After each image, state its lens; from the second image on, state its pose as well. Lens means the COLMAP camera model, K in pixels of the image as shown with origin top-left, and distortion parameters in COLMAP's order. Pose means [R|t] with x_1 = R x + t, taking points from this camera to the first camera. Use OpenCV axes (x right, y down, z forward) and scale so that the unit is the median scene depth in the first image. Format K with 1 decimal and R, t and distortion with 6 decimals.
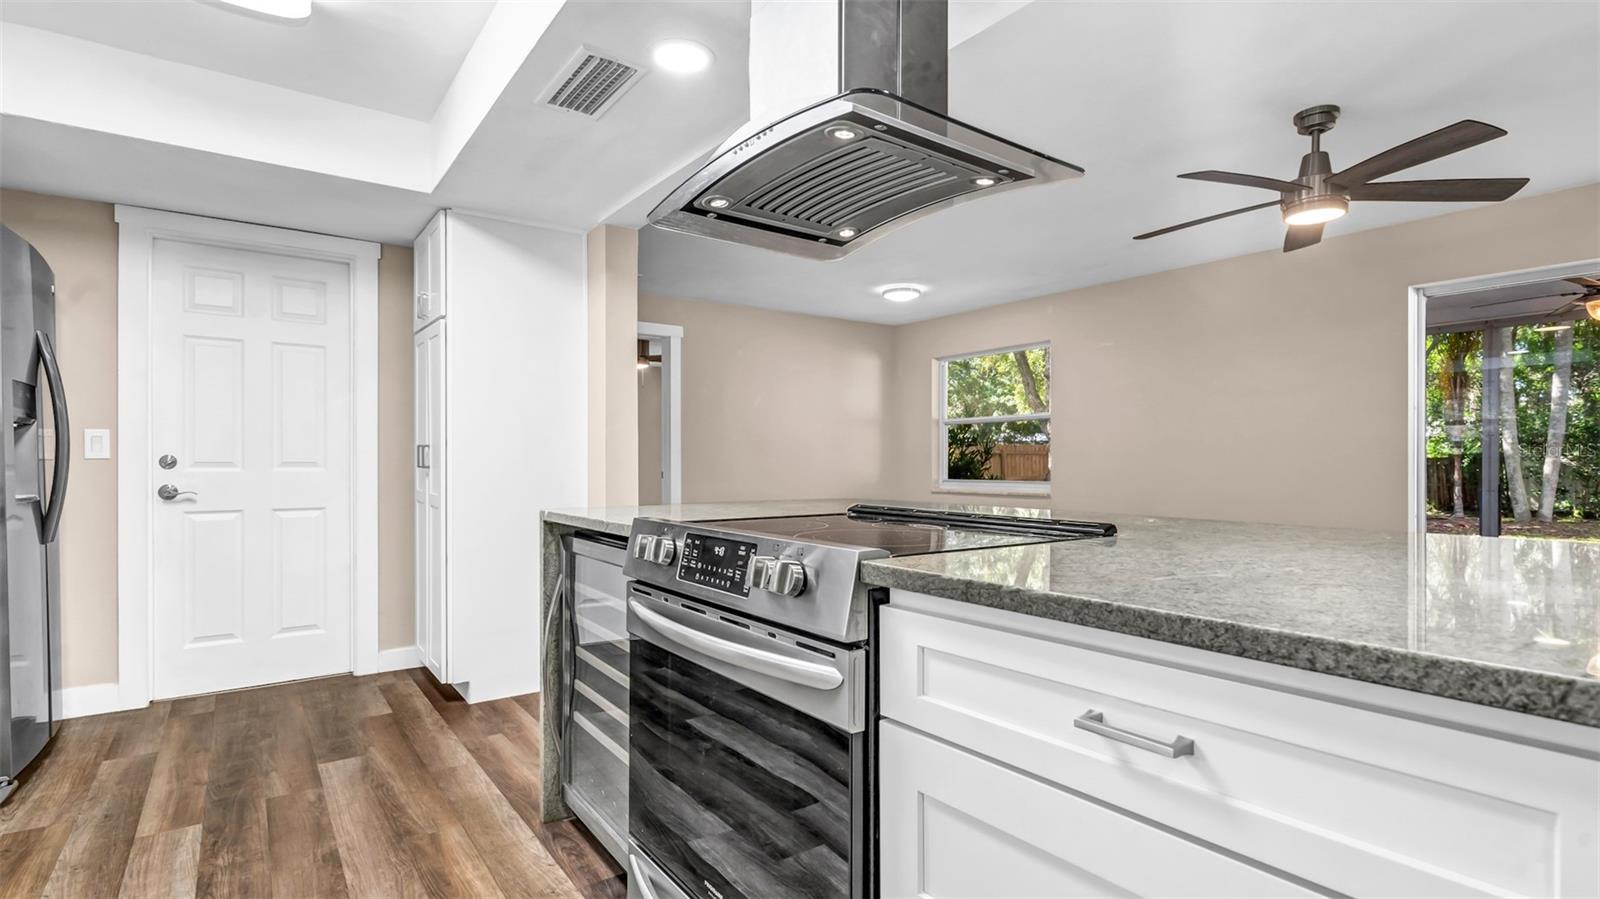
lens RADIAL K [[761.8, 0, 797.6], [0, 761.8, 462.3], [0, 0, 1]] dist [-0.000568, 0.000208]
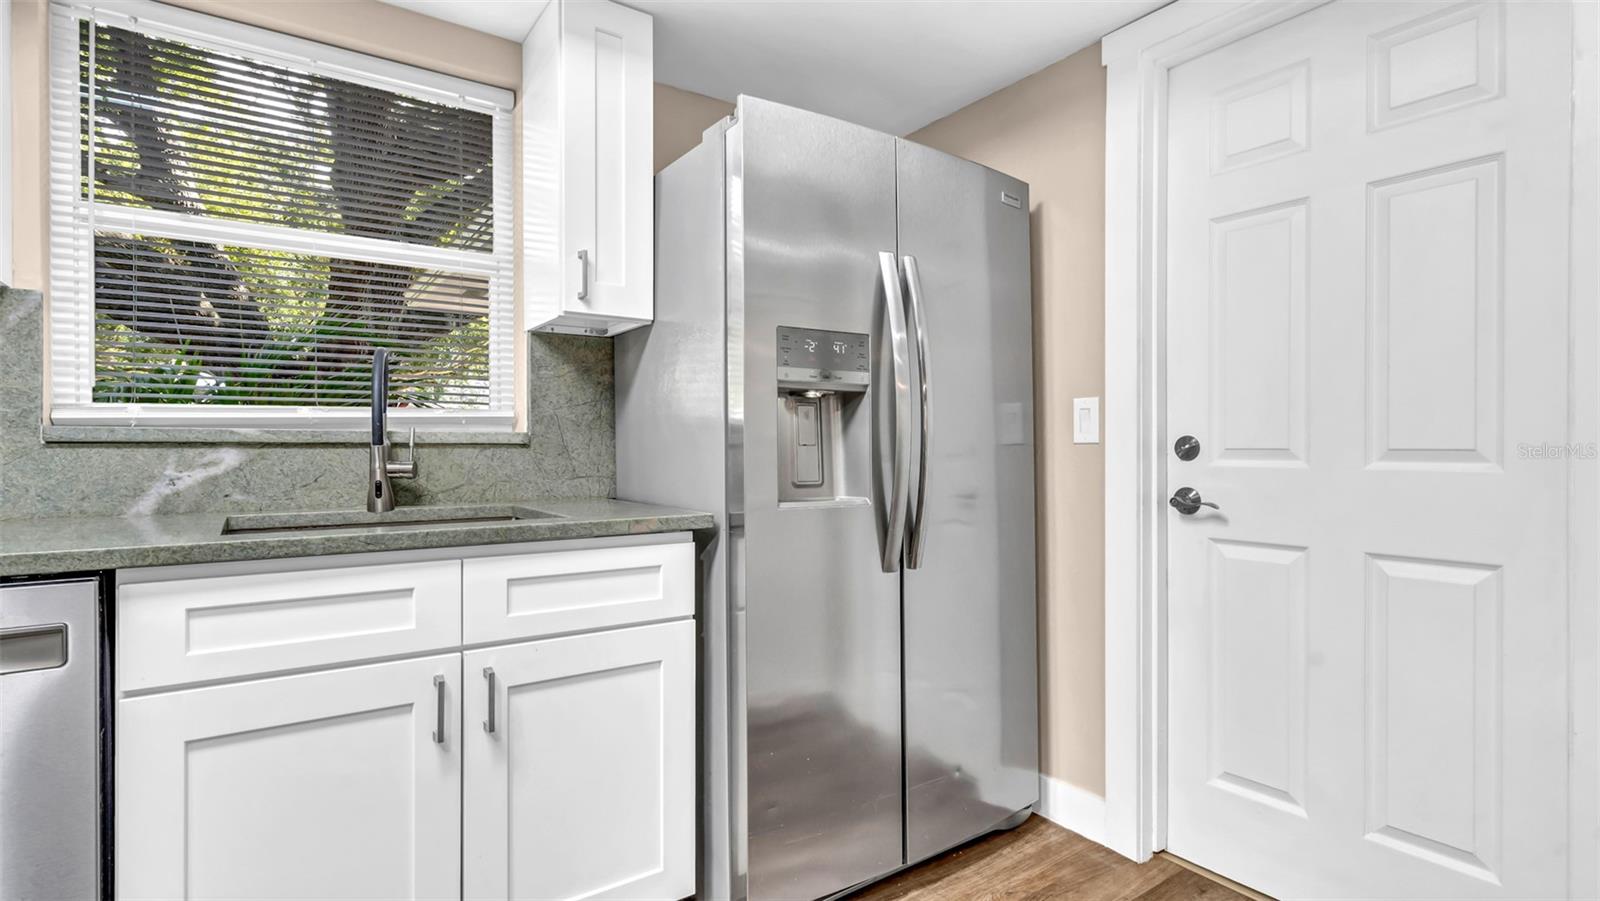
lens RADIAL K [[767.8, 0, 808.1], [0, 767.8, 449.5], [0, 0, 1]] dist [0.000362, 0.000045]
pose [[-0.015685, 0.003478, -0.999871, -0.295856], [-0.000408, 0.999994, 0.003485, -0.001587], [0.999877, 0.000463, -0.015684, 0.873607]]
